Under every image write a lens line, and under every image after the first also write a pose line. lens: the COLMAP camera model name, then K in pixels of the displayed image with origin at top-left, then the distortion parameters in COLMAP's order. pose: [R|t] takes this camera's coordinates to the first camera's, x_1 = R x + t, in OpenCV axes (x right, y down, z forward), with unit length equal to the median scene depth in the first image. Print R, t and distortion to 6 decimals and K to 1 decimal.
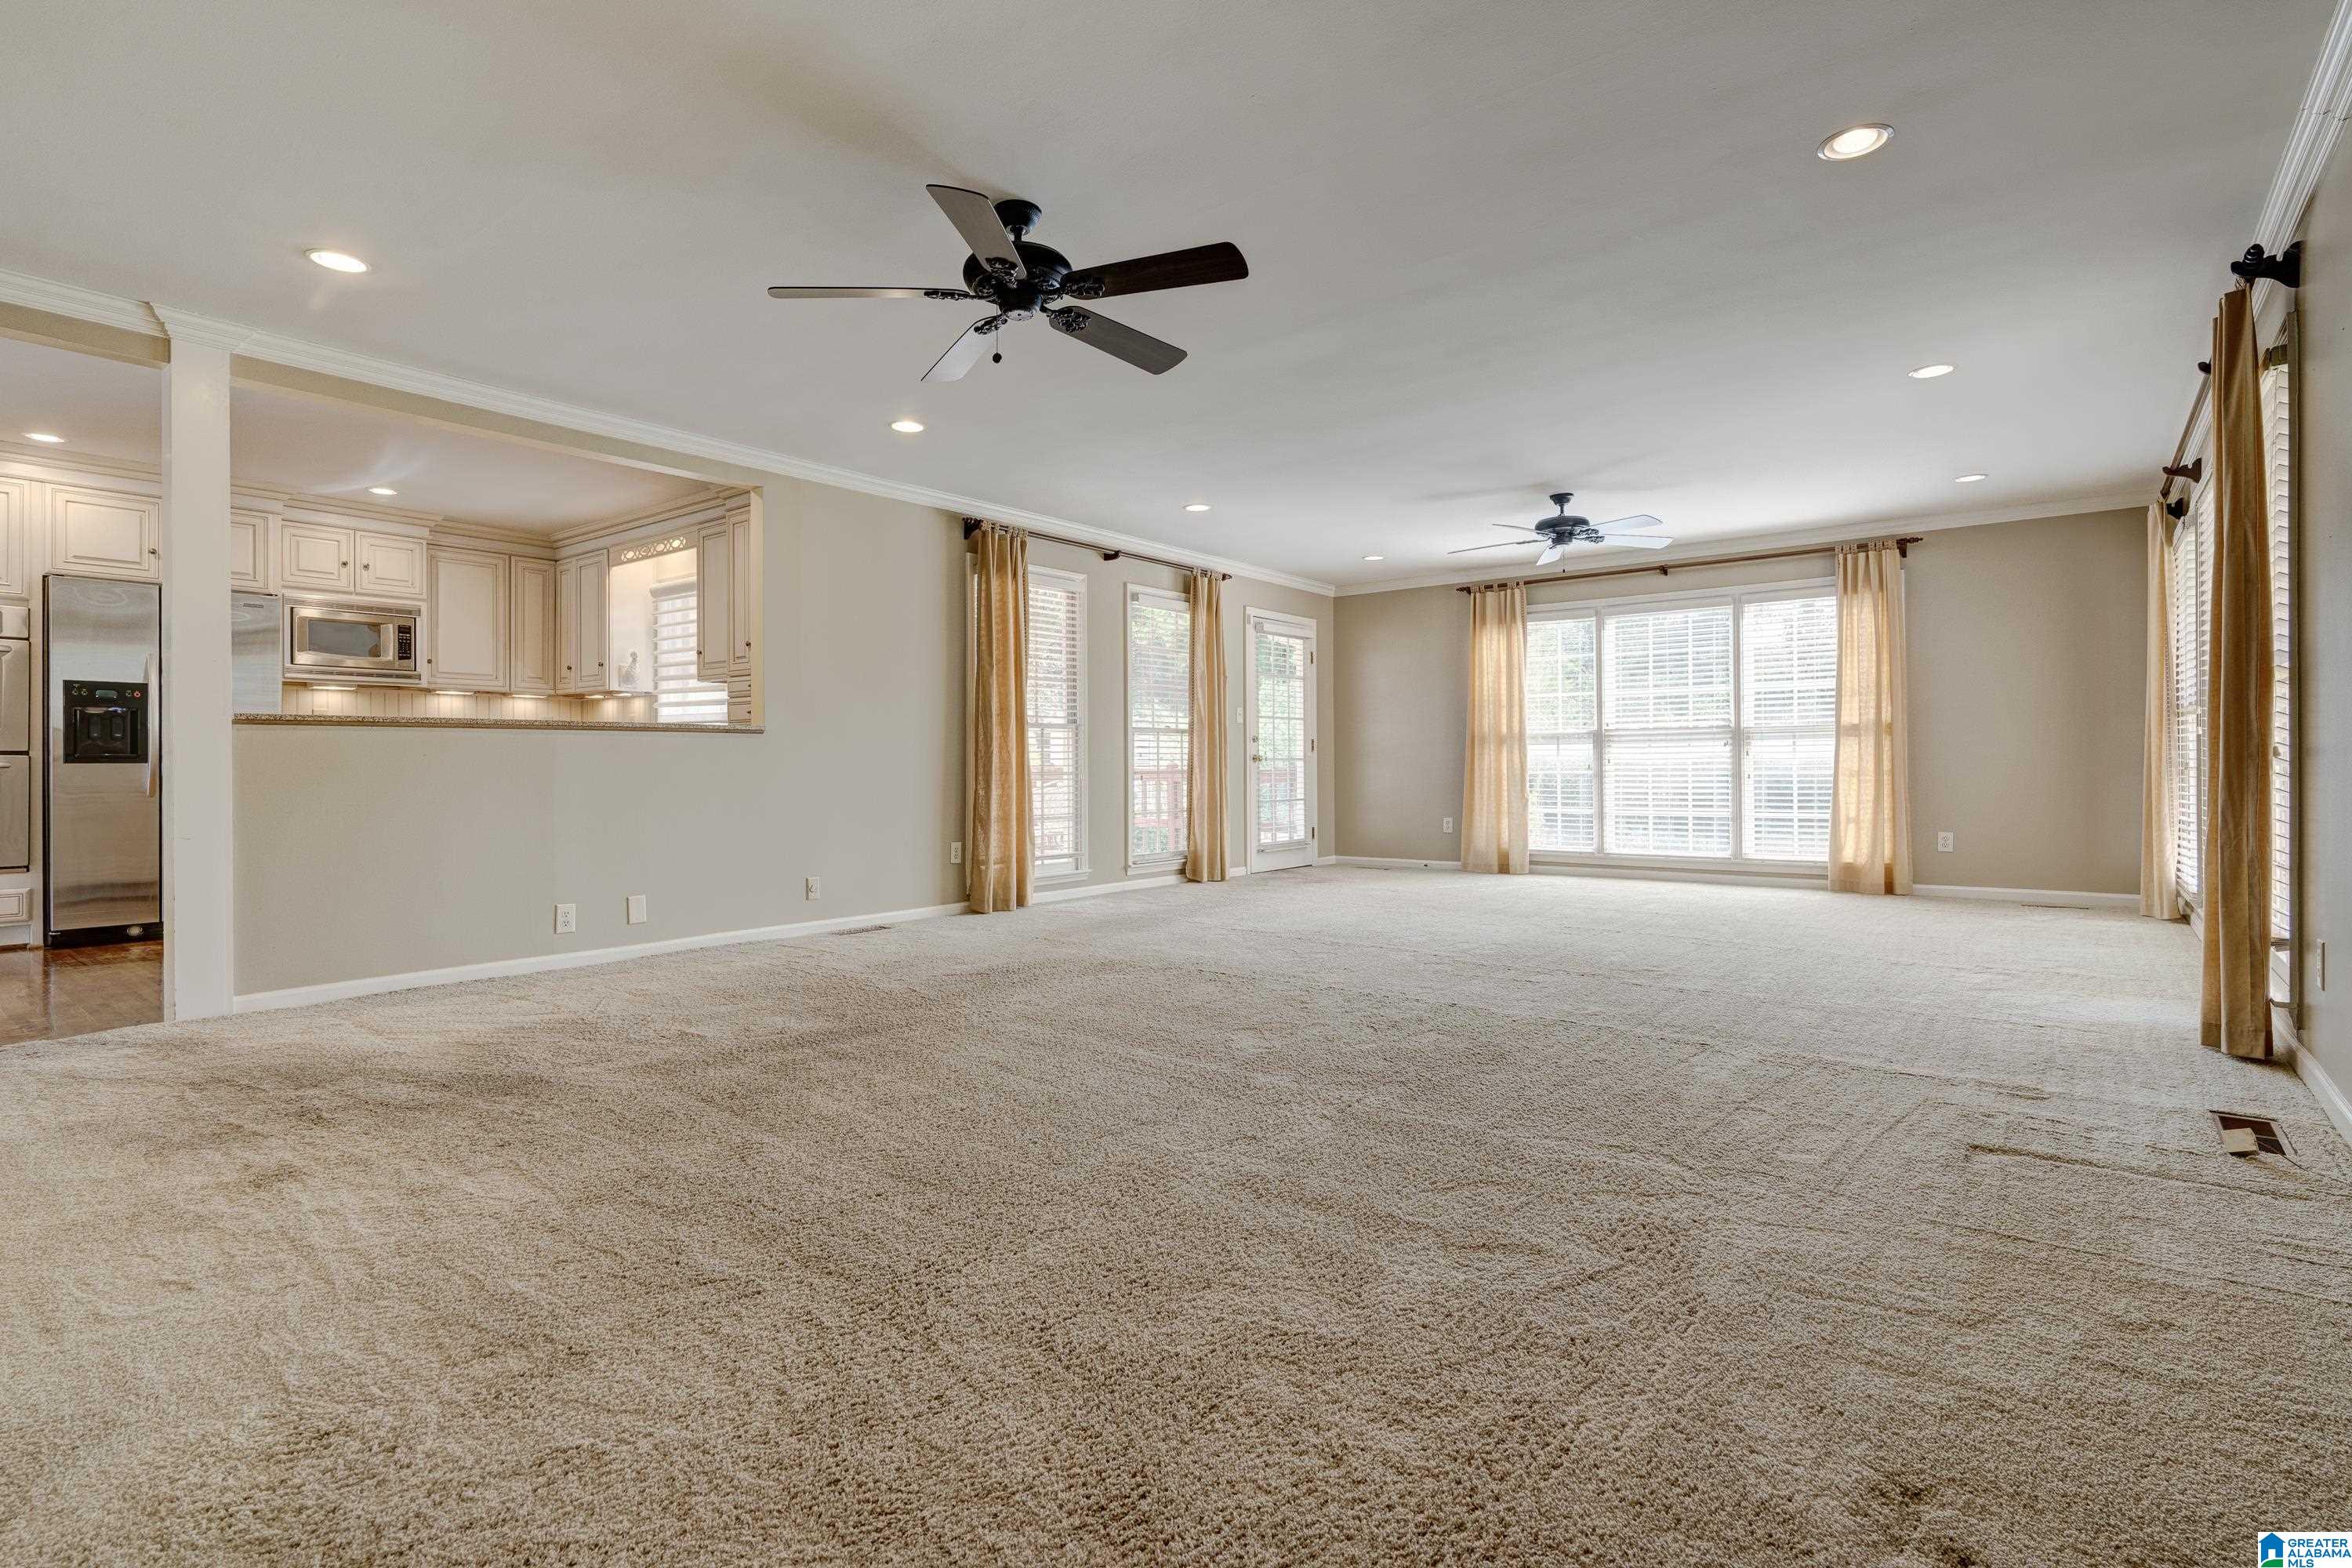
lens RADIAL K [[1142.1, 0, 1176.0], [0, 1142.1, 784.0], [0, 0, 1]] dist [-0.002743, -0.000732]
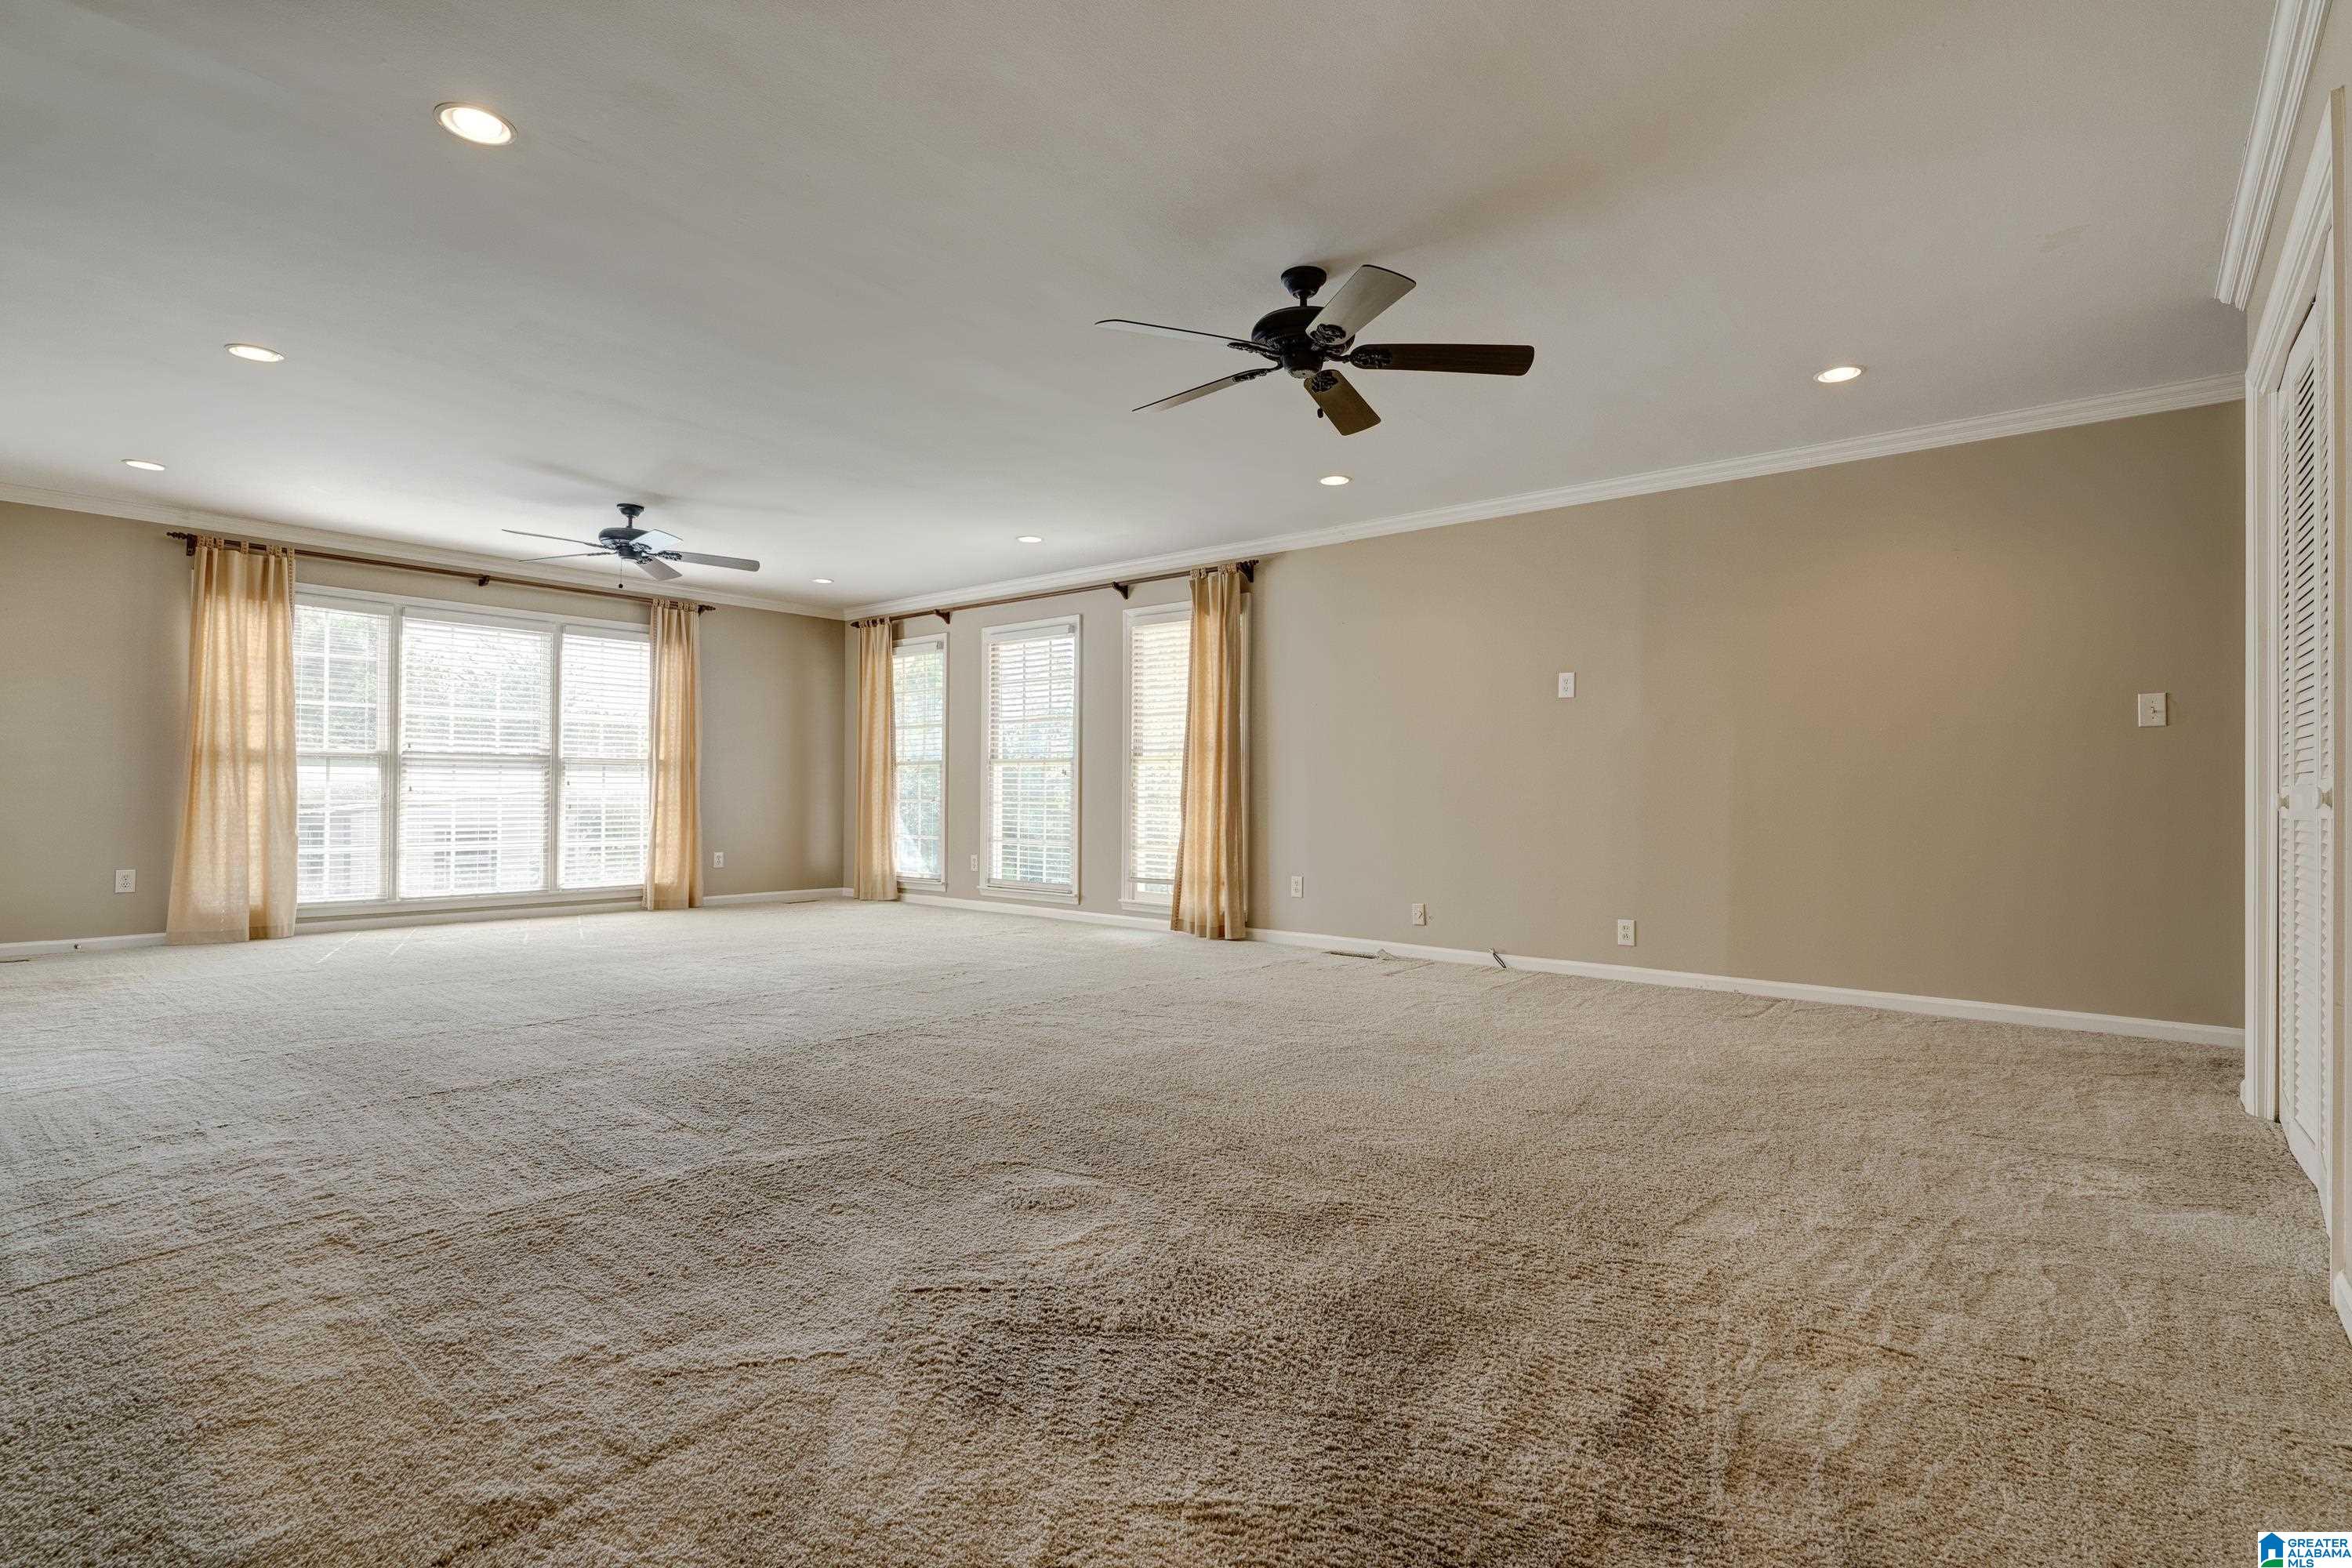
lens RADIAL K [[1142.1, 0, 1176.0], [0, 1142.1, 784.0], [0, 0, 1]] dist [-0.002743, -0.000732]
pose [[0.022019, 0.018273, 0.999591, -0.482287], [0.009128, 0.999788, -0.018478, -0.002787], [-0.999716, 0.009531, 0.021847, 0.439483]]
